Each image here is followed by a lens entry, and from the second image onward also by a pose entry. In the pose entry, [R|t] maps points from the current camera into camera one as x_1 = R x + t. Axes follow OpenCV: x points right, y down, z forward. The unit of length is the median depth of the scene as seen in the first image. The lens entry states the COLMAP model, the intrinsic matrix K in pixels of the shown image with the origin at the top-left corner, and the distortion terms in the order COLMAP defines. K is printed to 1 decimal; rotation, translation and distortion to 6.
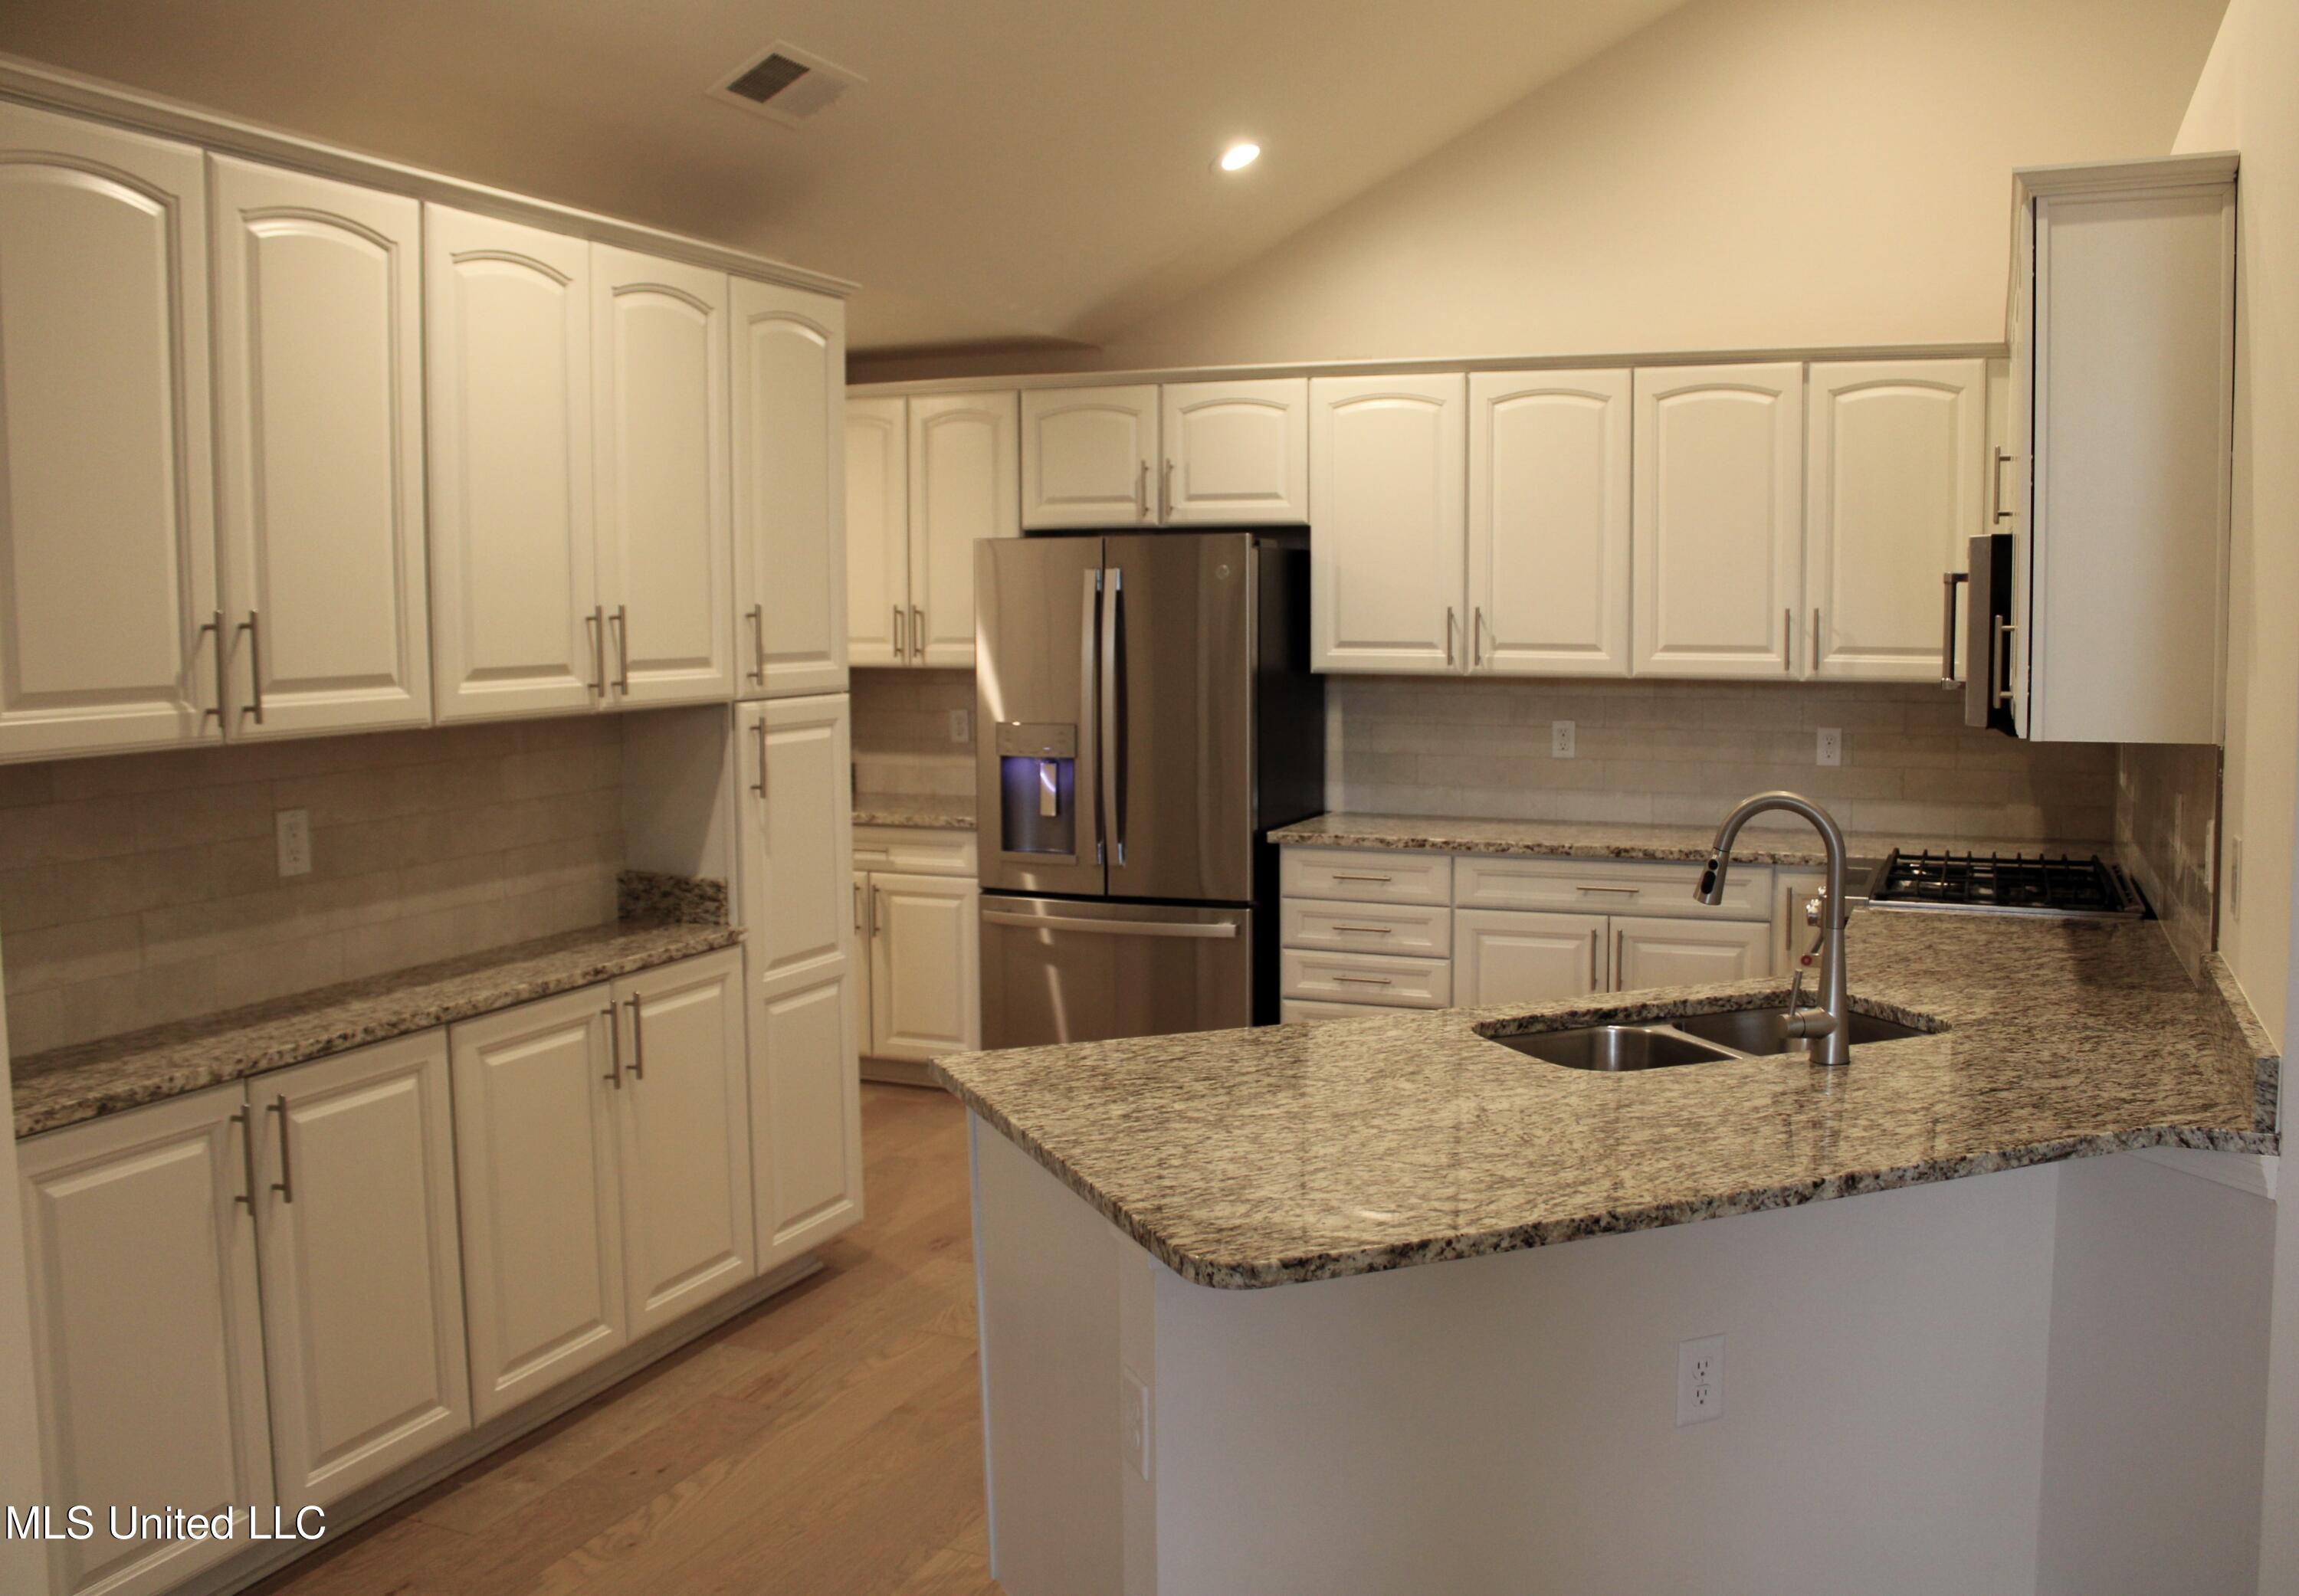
lens RADIAL K [[2038.5, 0, 1149.5], [0, 2038.5, 798.0], [0, 0, 1]] dist [-0.154419, 0.002430]
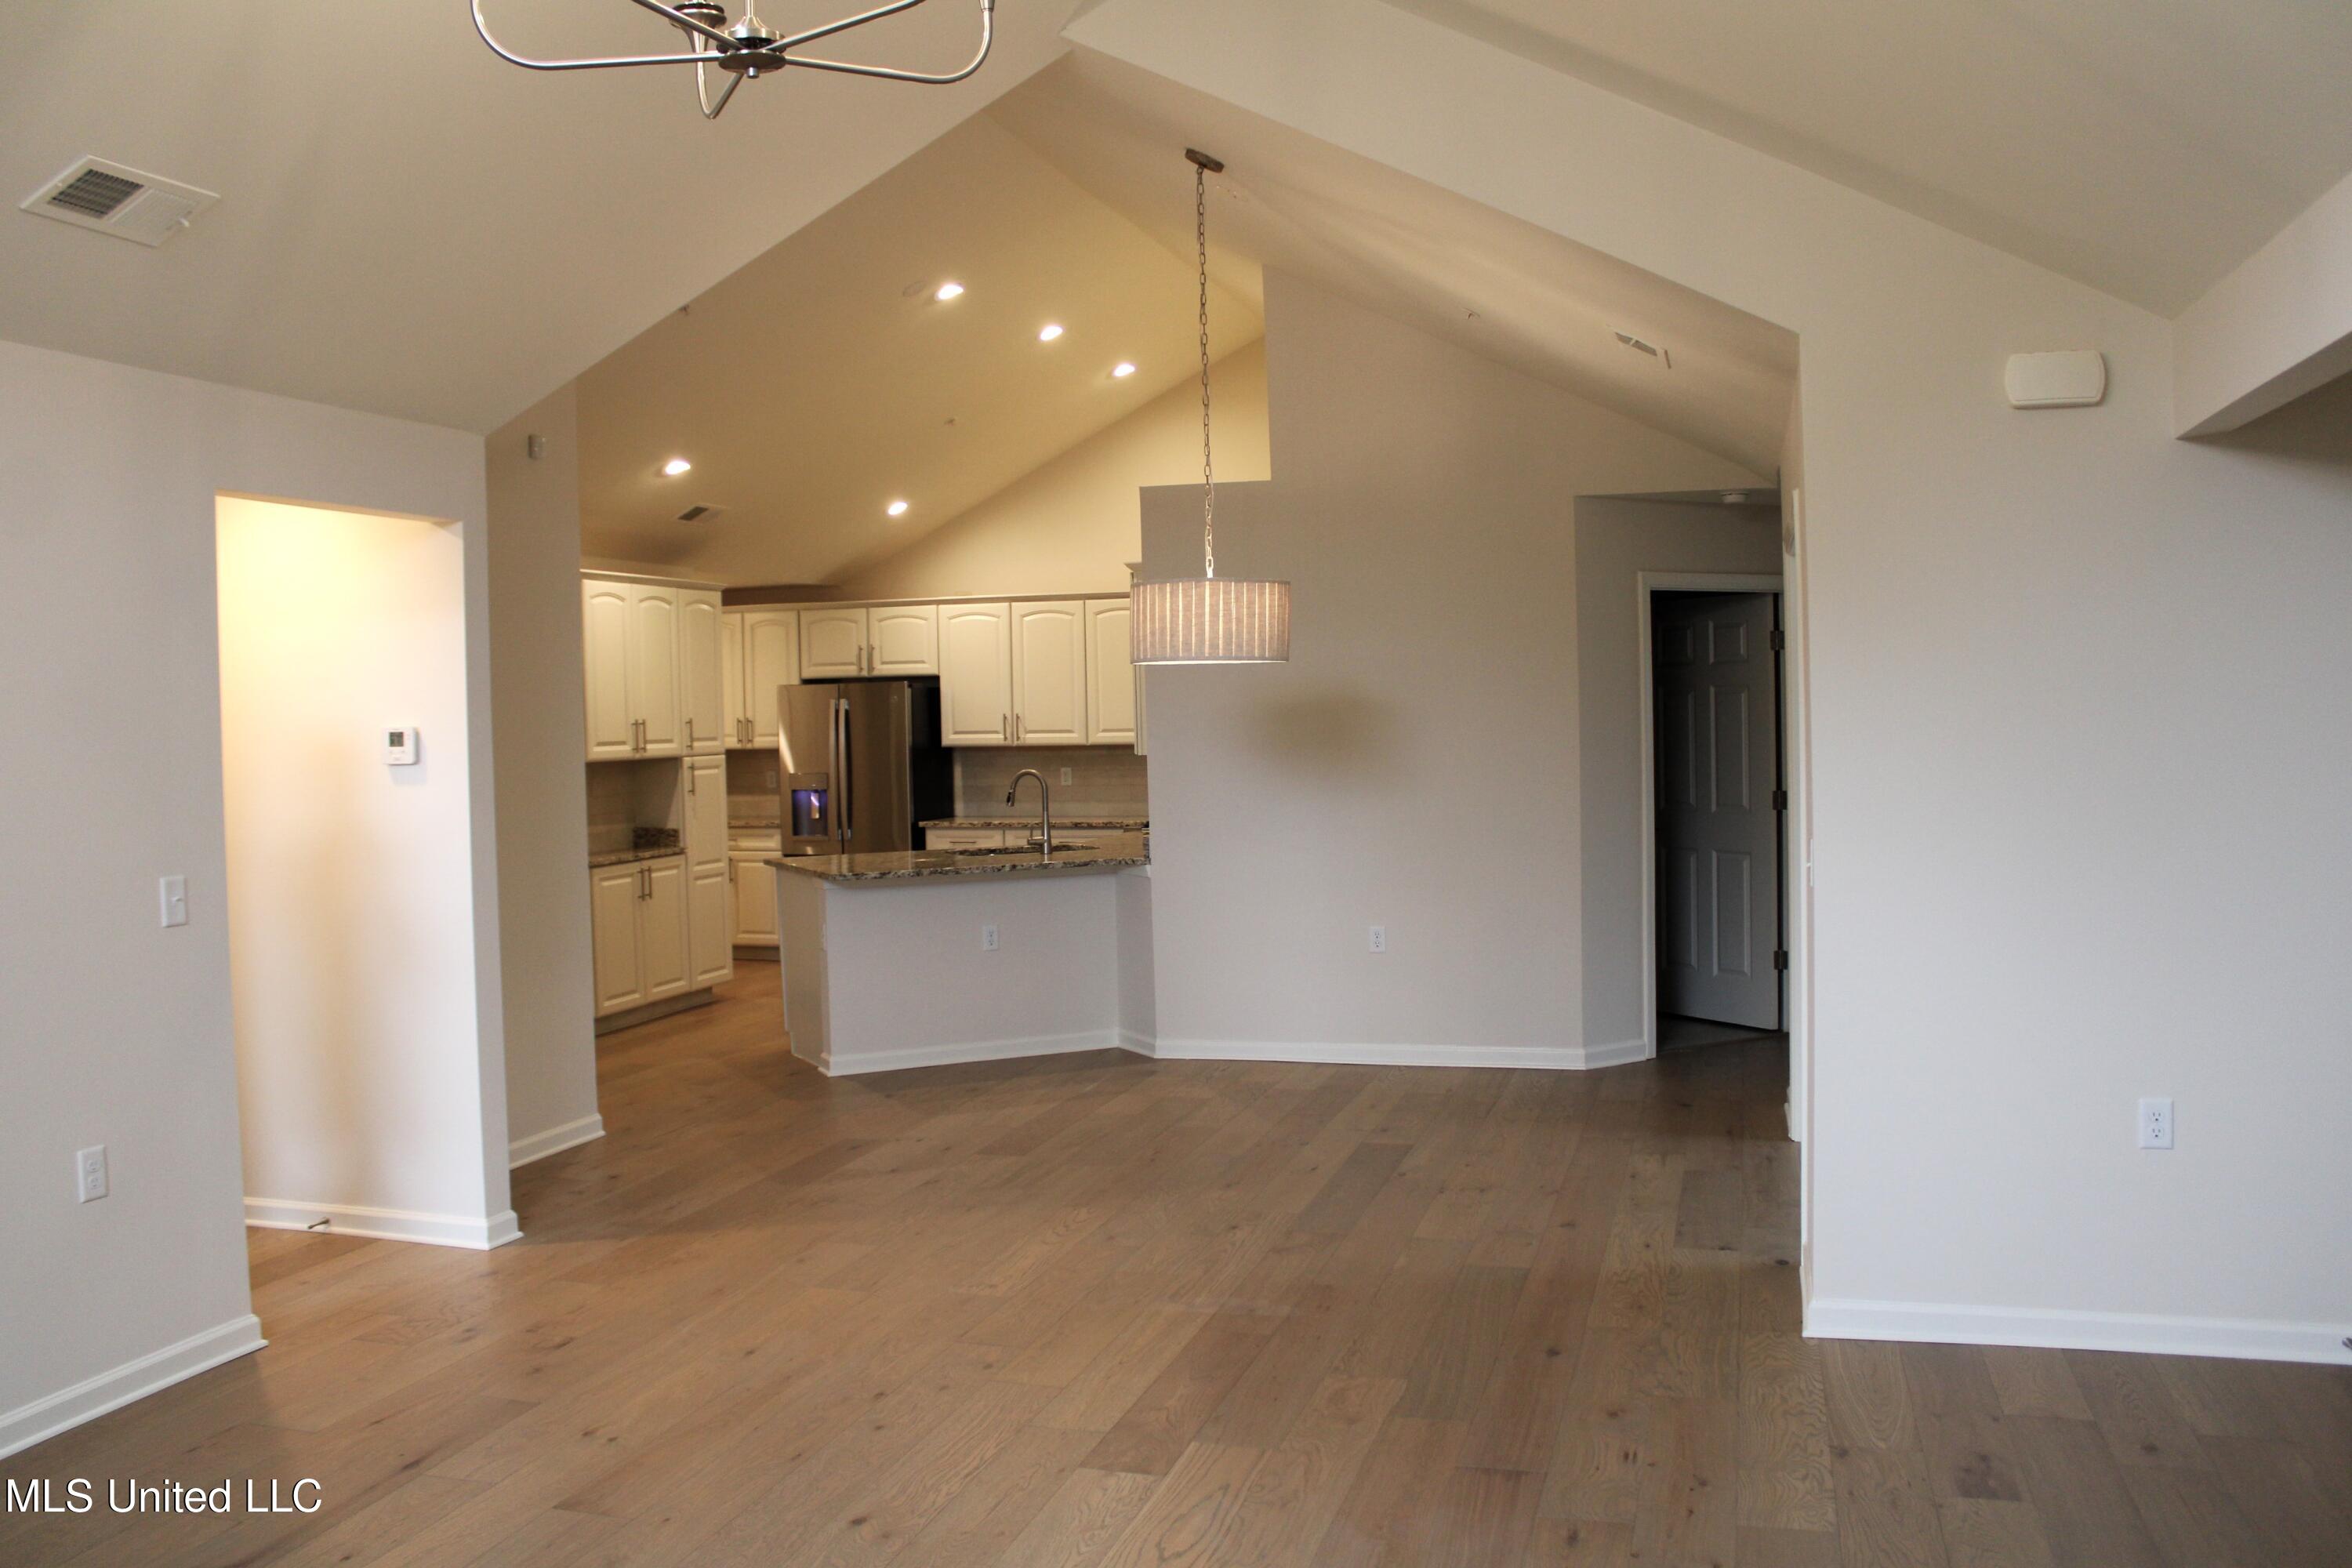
lens RADIAL K [[1992.4, 0, 1176.0], [0, 1992.4, 784.0], [0, 0, 1]] dist [-0.172417, 0.136260]
pose [[0.993754, -0.020150, 0.109762, 0.098331], [0.026479, 0.998050, -0.056516, 0.101908], [-0.108409, 0.059070, 0.992350, -1.083283]]
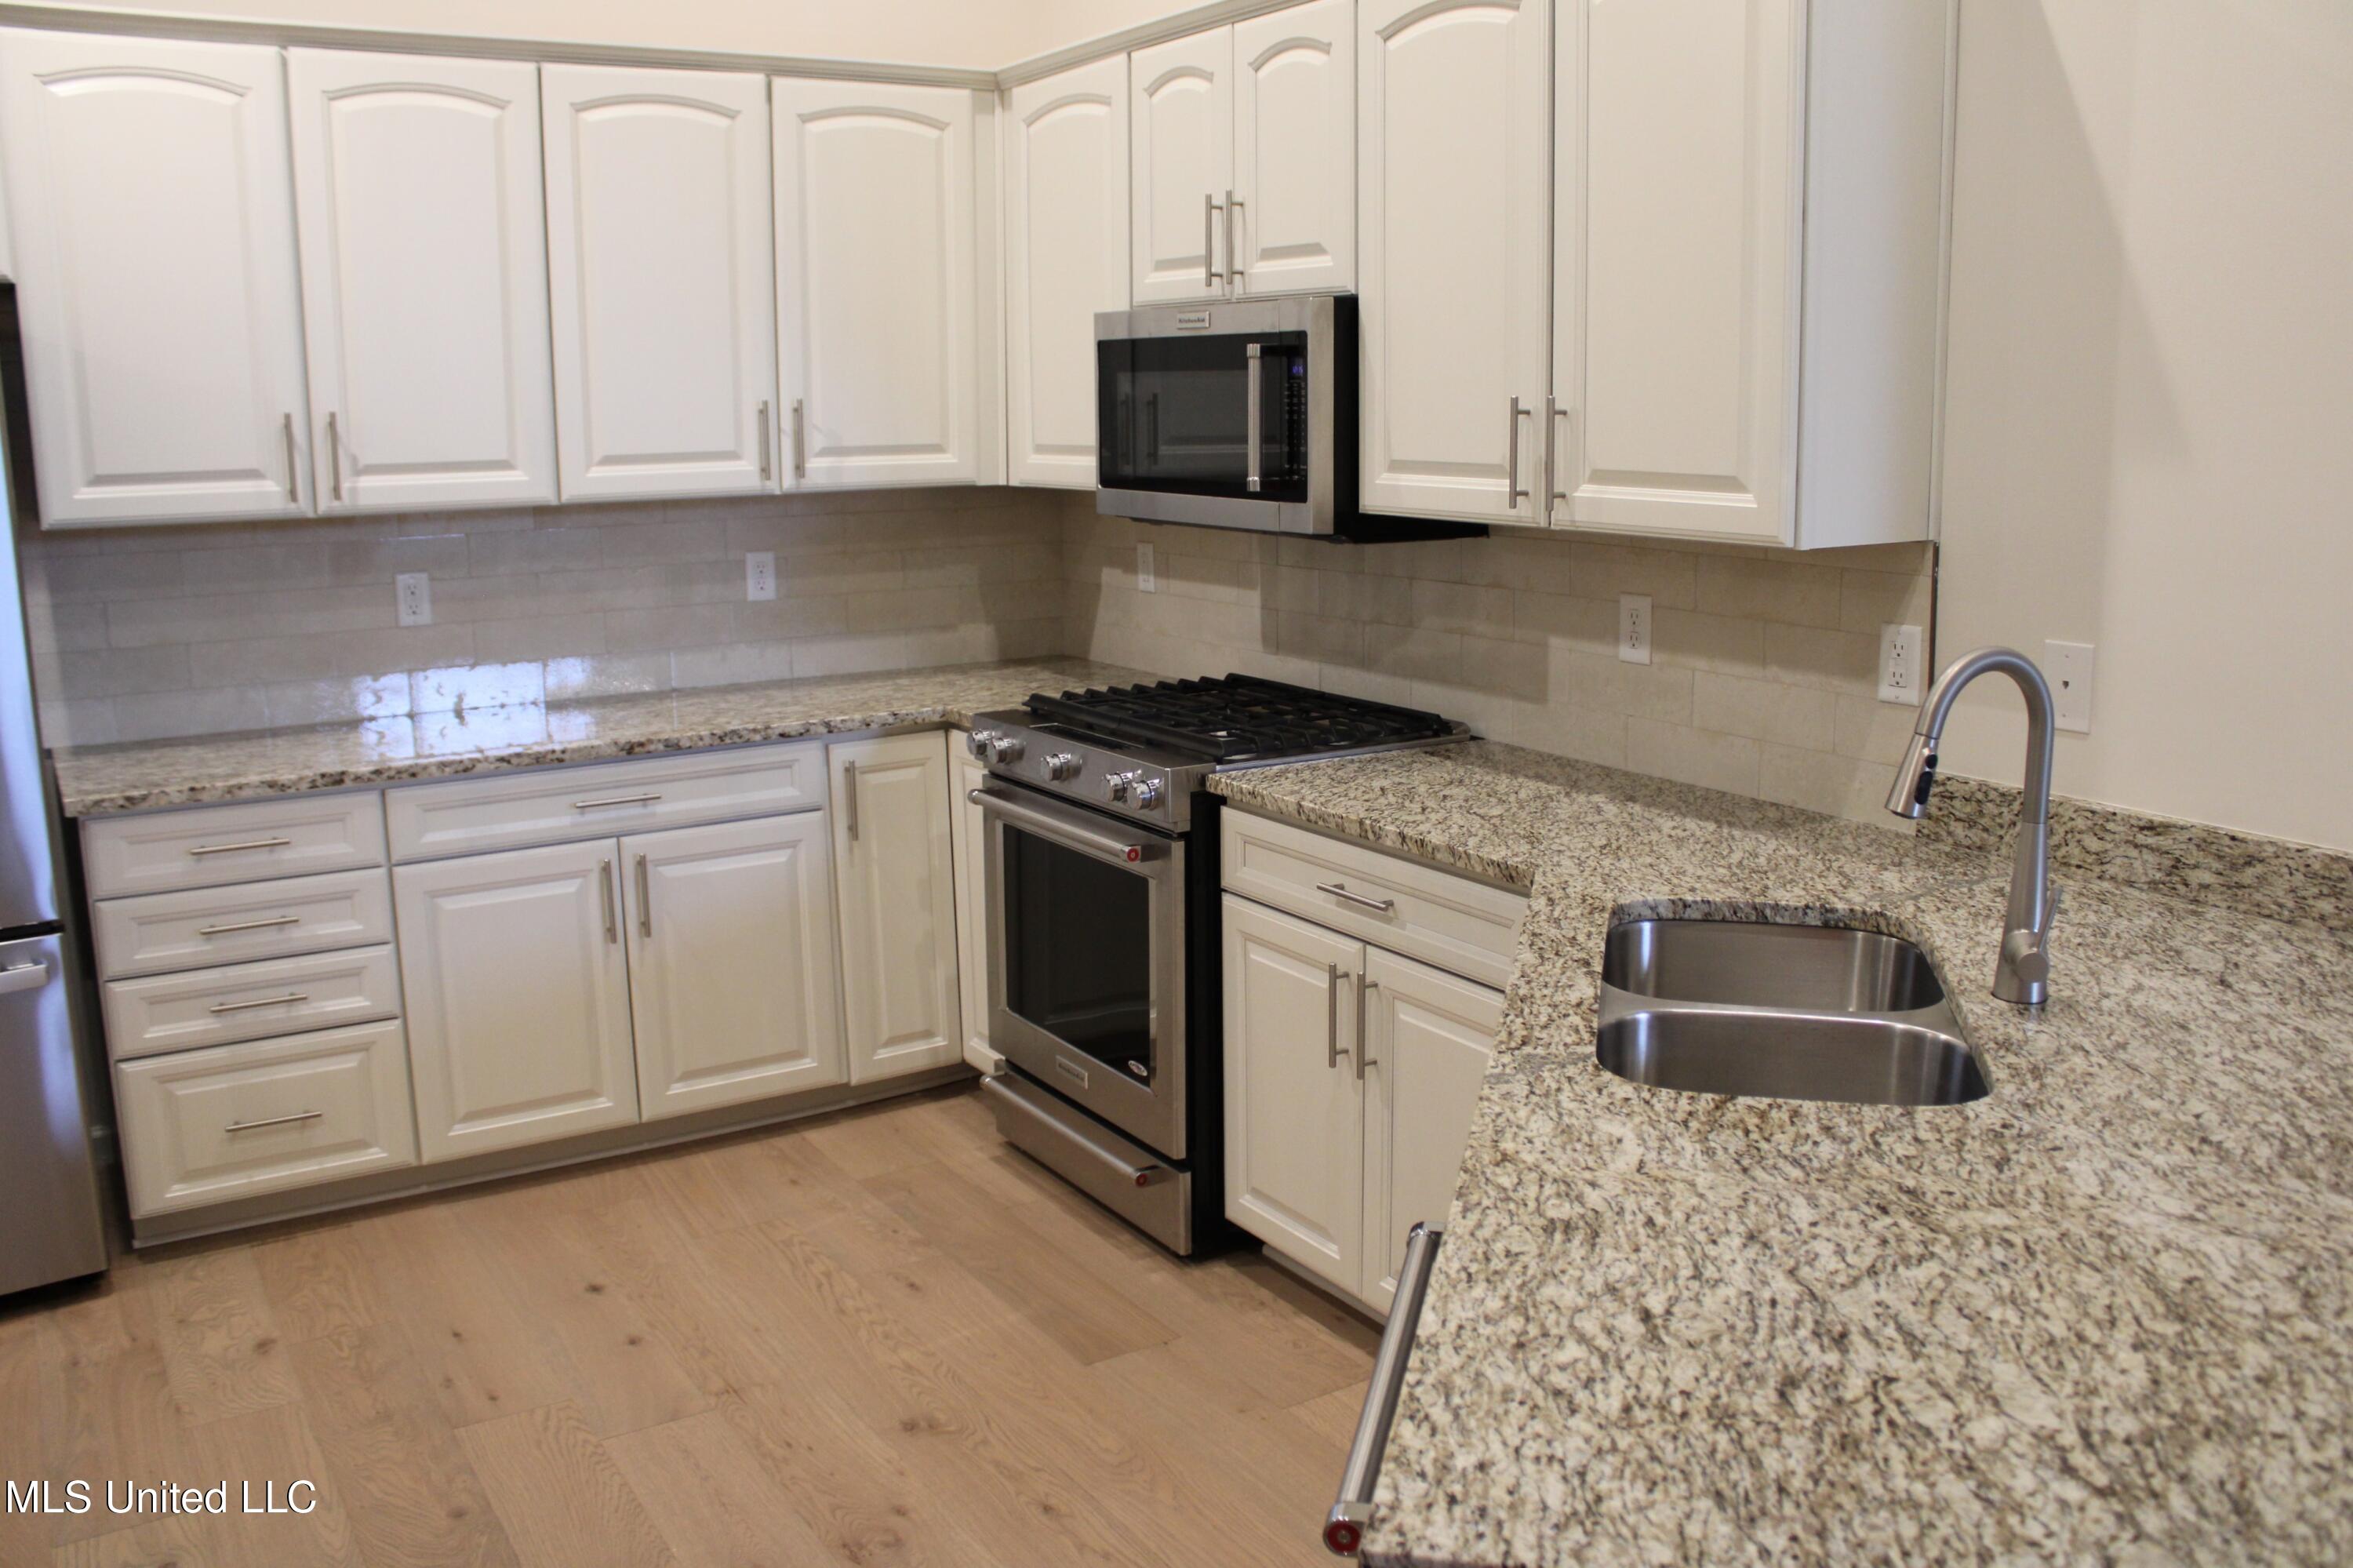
lens RADIAL K [[1993.3, 0, 1176.5], [0, 1993.3, 784.0], [0, 0, 1]] dist [-0.172417, 0.136260]
pose [[0.577363, -0.160424, 0.800572, -0.205503], [0.085782, 0.987000, 0.135917, -0.036773], [-0.811969, -0.009799, 0.583619, 0.411947]]
